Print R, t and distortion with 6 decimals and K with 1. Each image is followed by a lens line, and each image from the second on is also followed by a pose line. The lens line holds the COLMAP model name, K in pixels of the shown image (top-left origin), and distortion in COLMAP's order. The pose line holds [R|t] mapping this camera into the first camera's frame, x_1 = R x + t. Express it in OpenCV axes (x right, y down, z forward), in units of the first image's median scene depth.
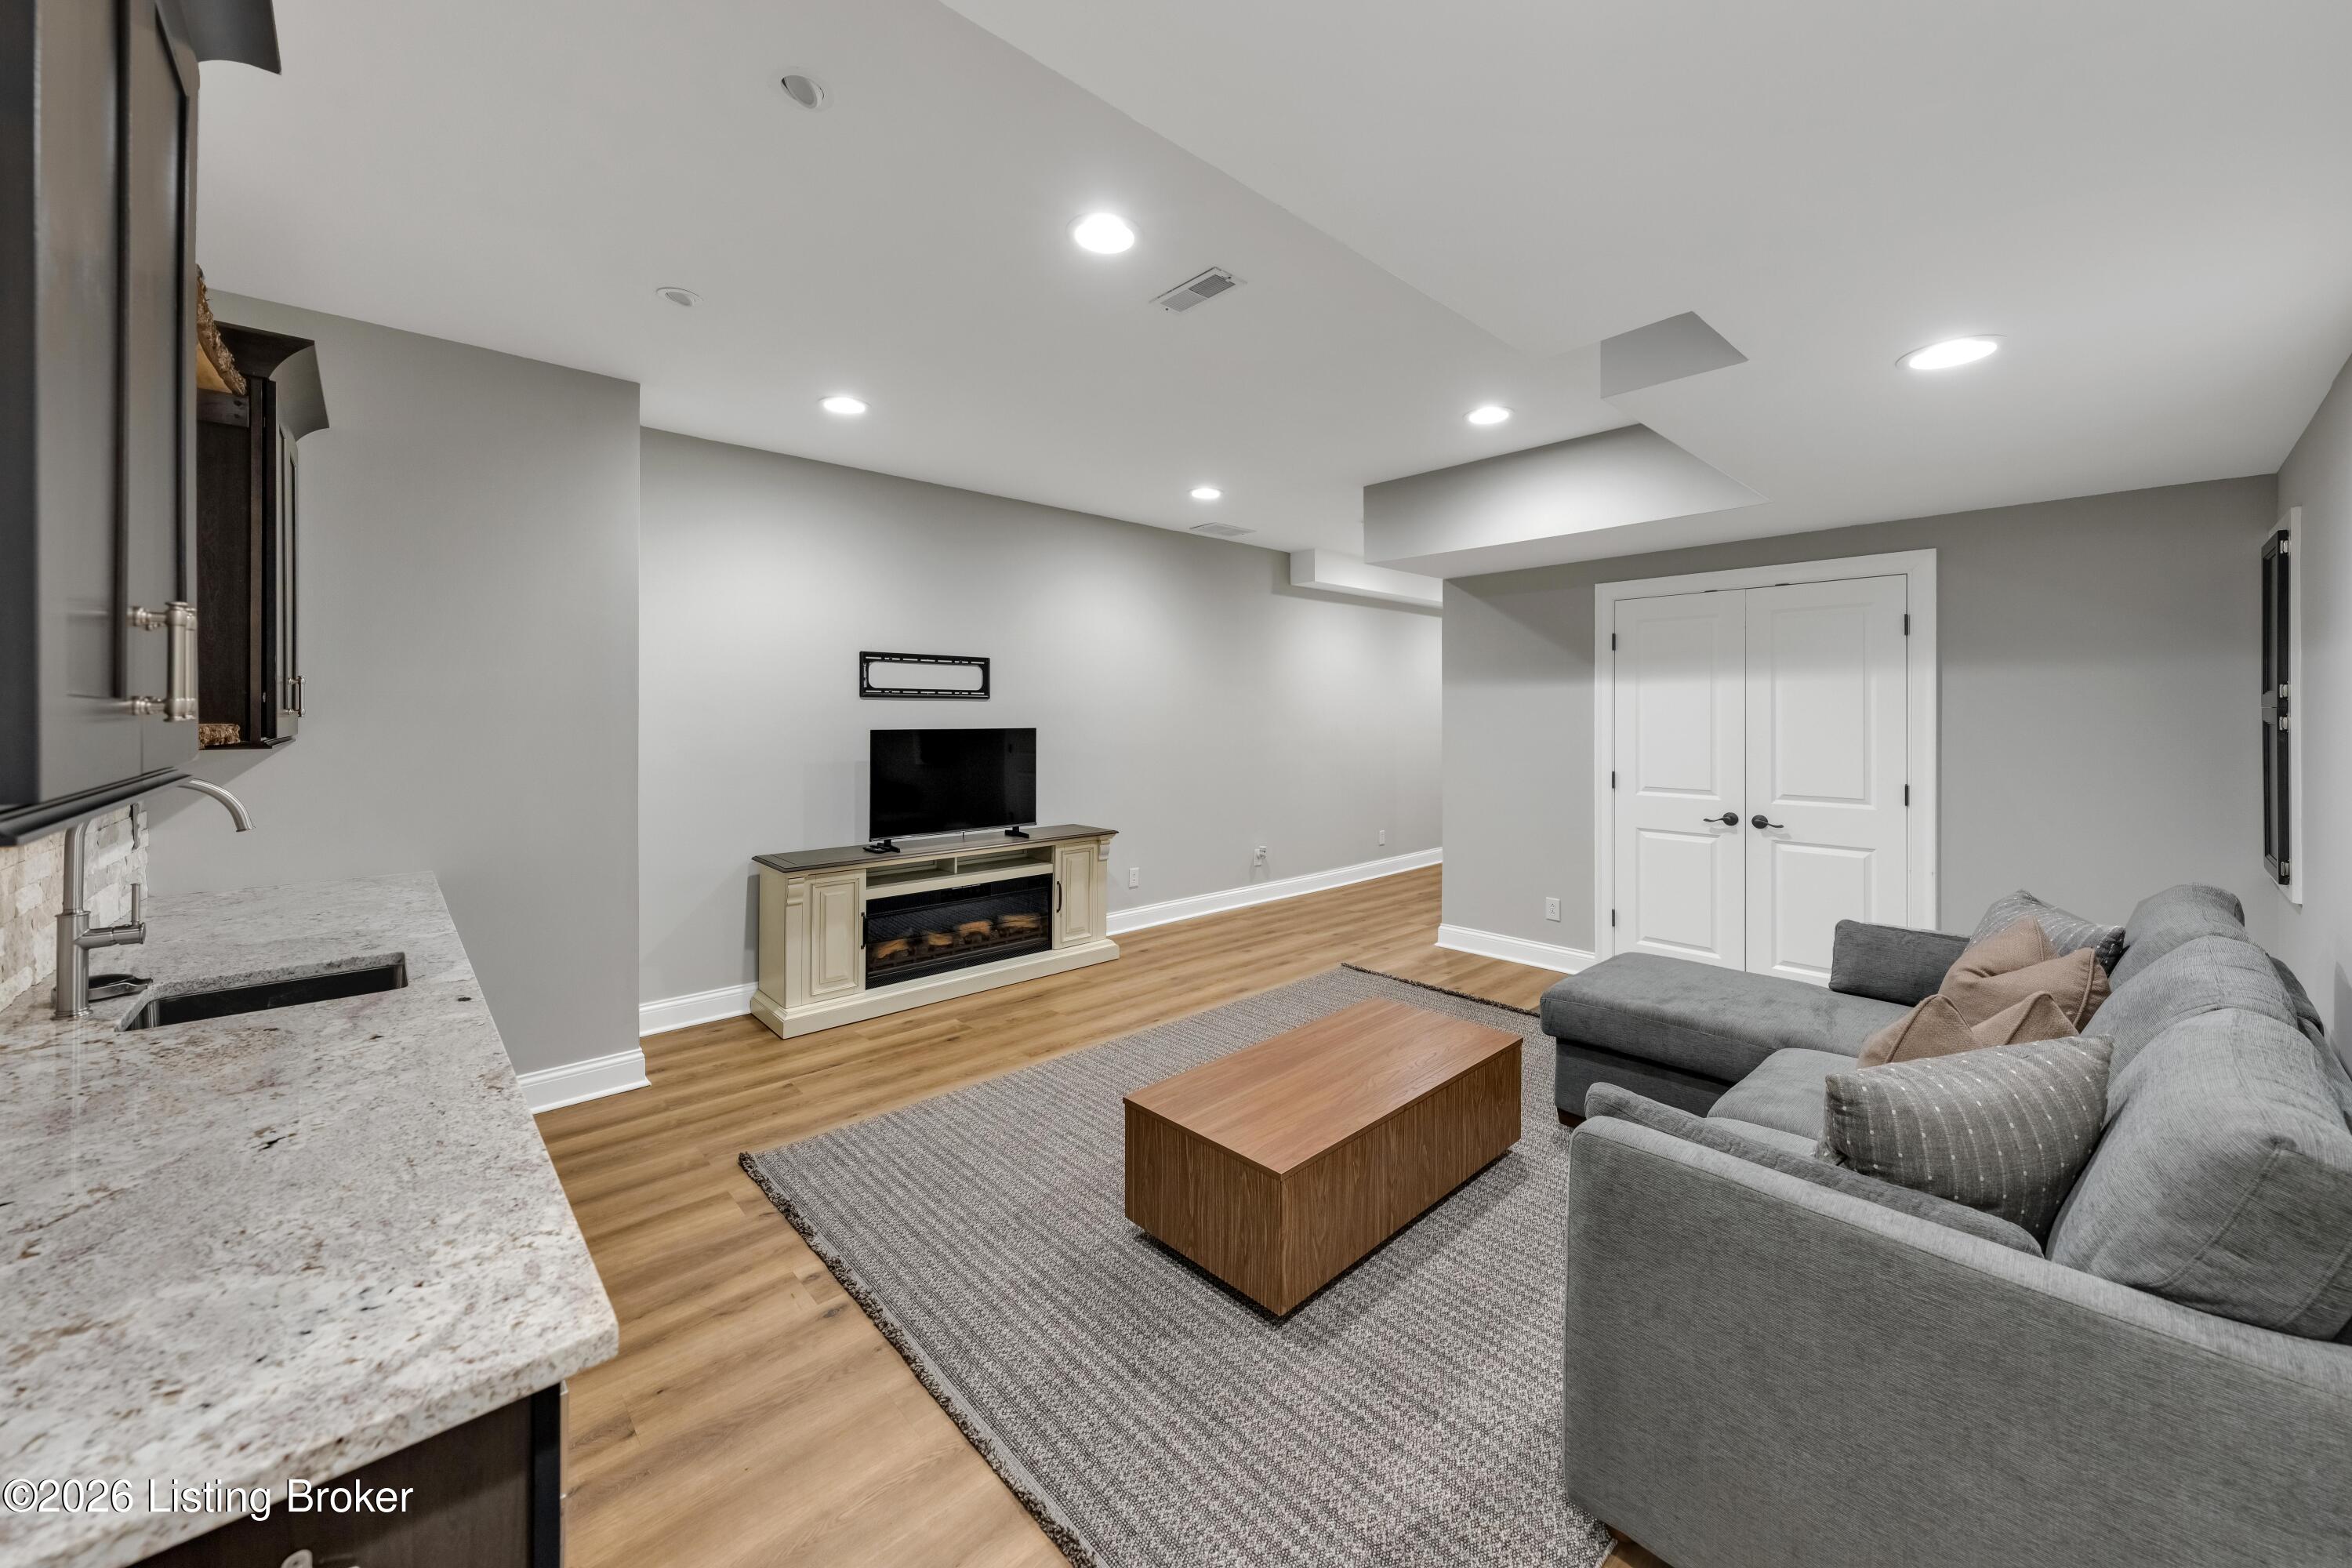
lens RADIAL K [[889.0, 0, 1147.2], [0, 889.0, 722.9], [0, 0, 1]] dist [0.001840, -0.000478]
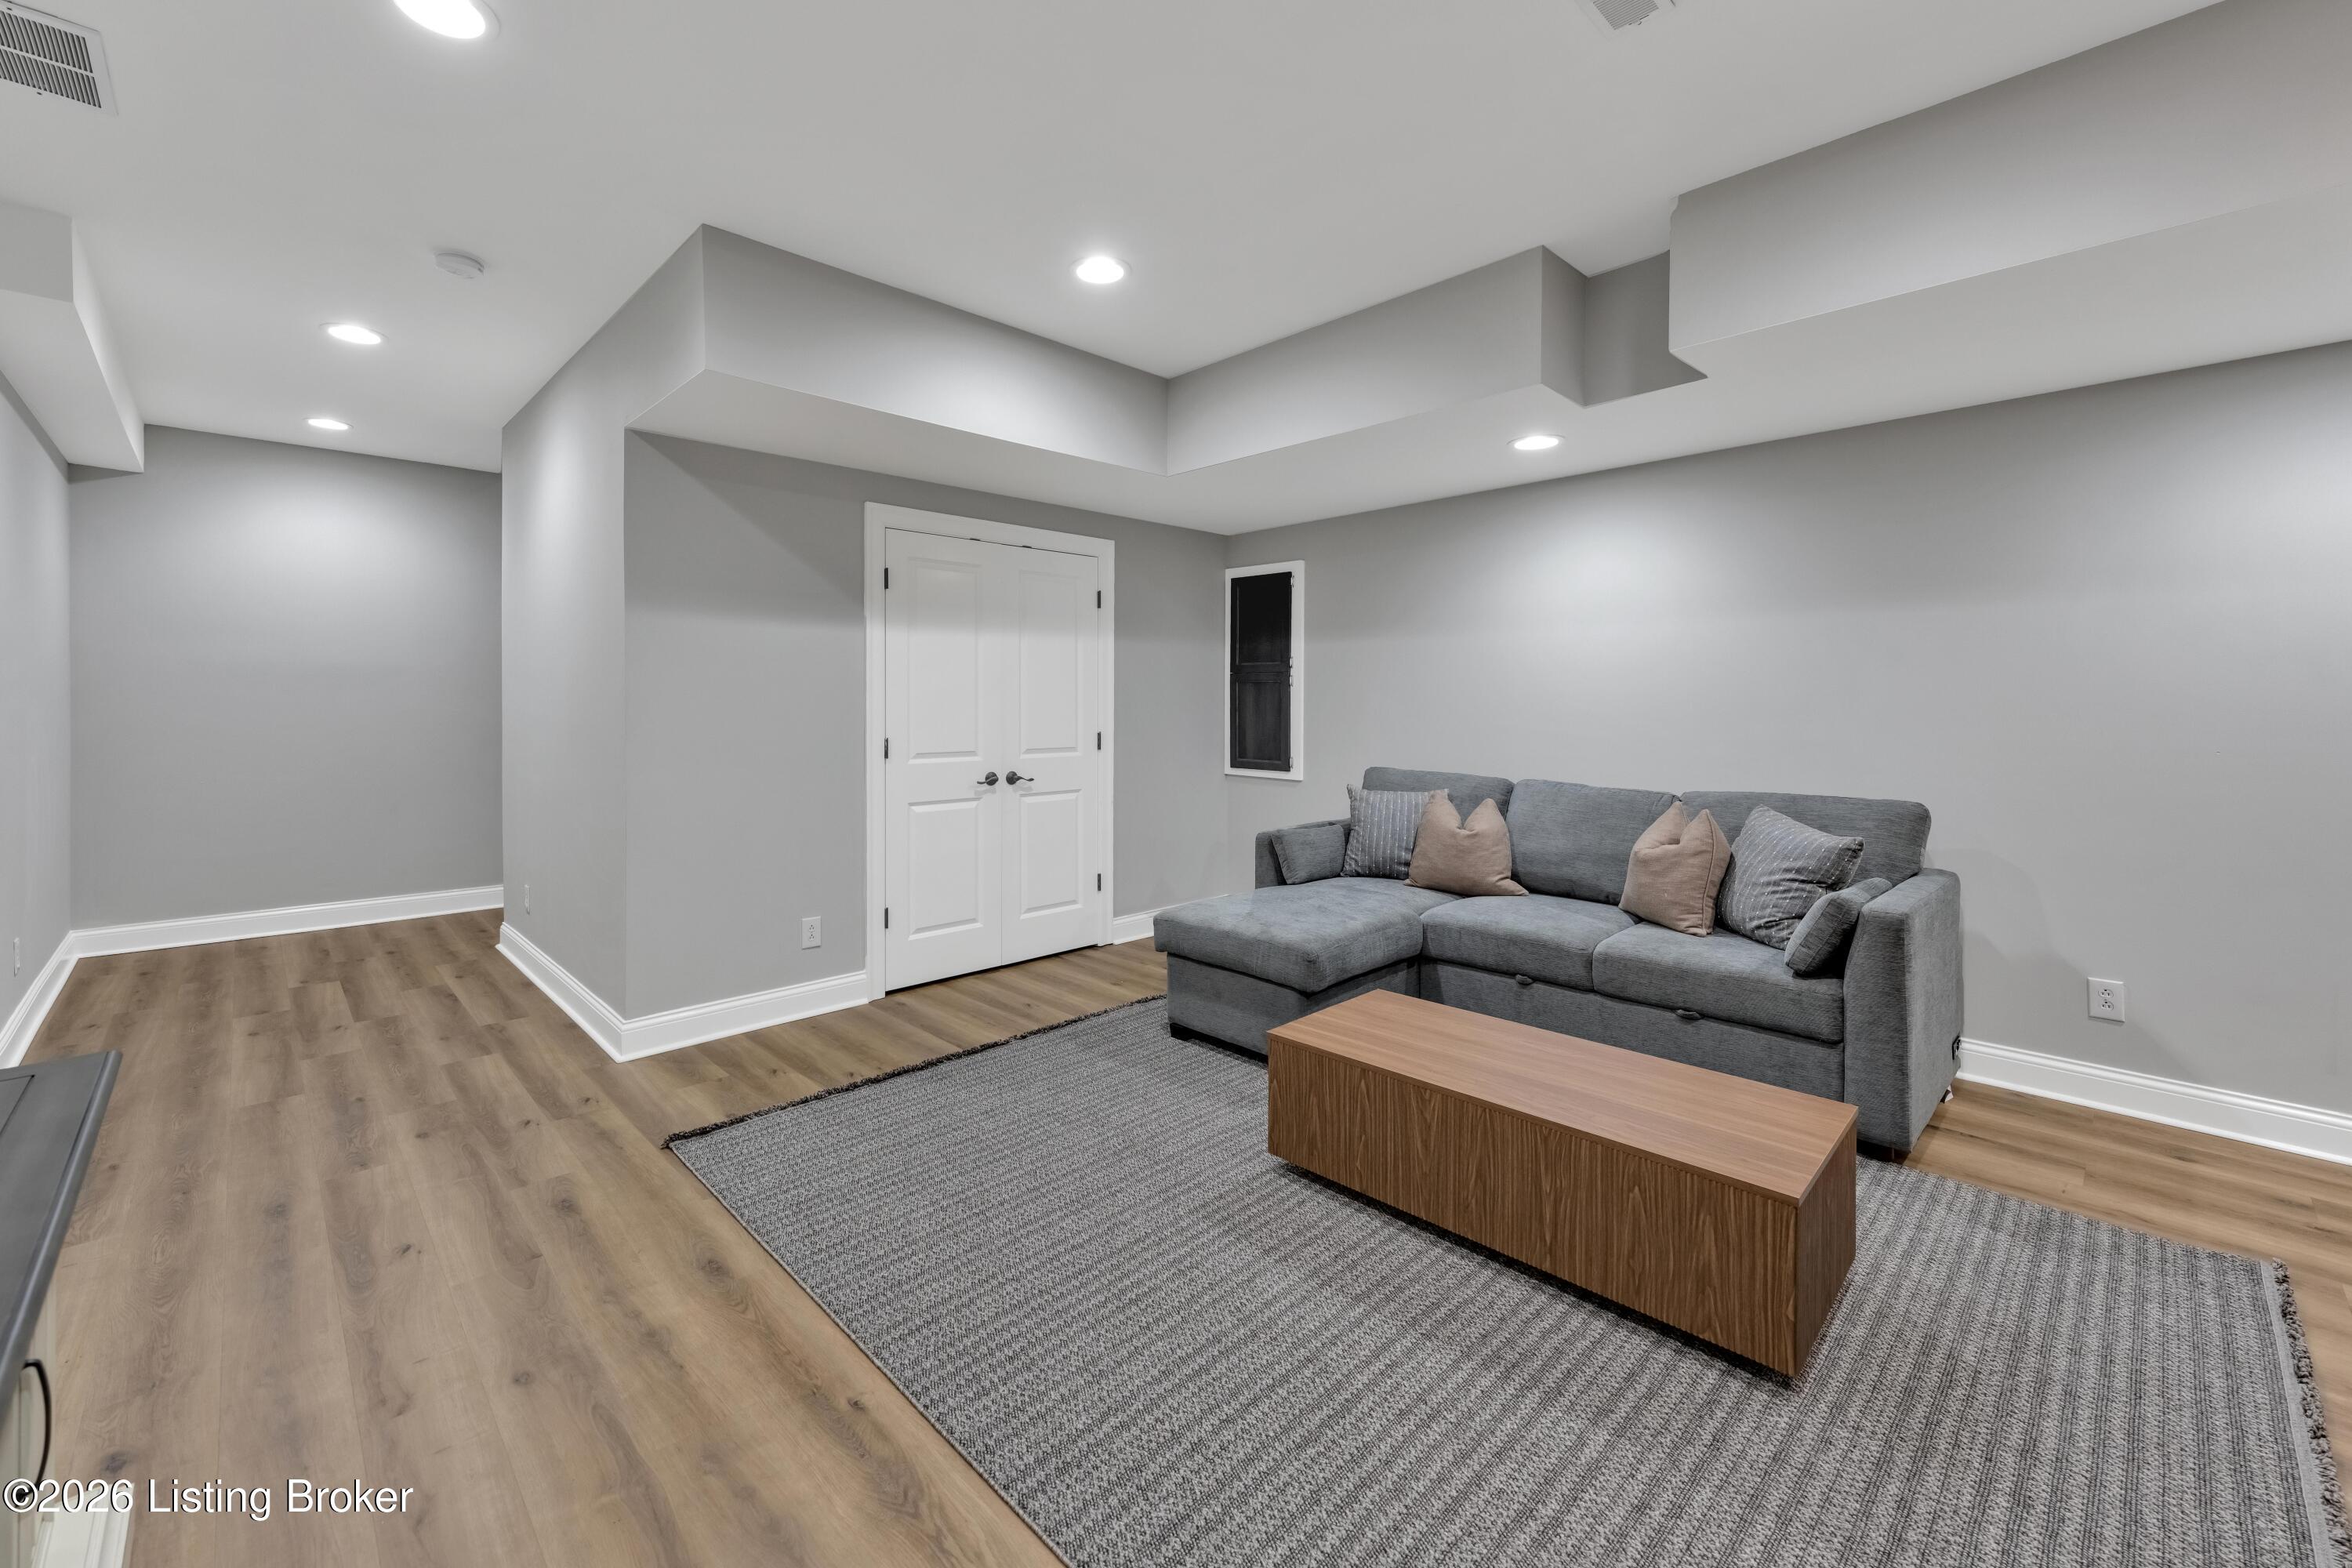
lens RADIAL K [[981.9, 0, 1161.6], [0, 981.9, 708.2], [0, 0, 1]] dist [-0.004545, 0.000701]
pose [[-0.054938, -0.004109, 0.998481, -0.379293], [0.014960, 0.999876, 0.004938, 0.026237], [-0.998378, 0.015208, -0.054870, 0.791804]]
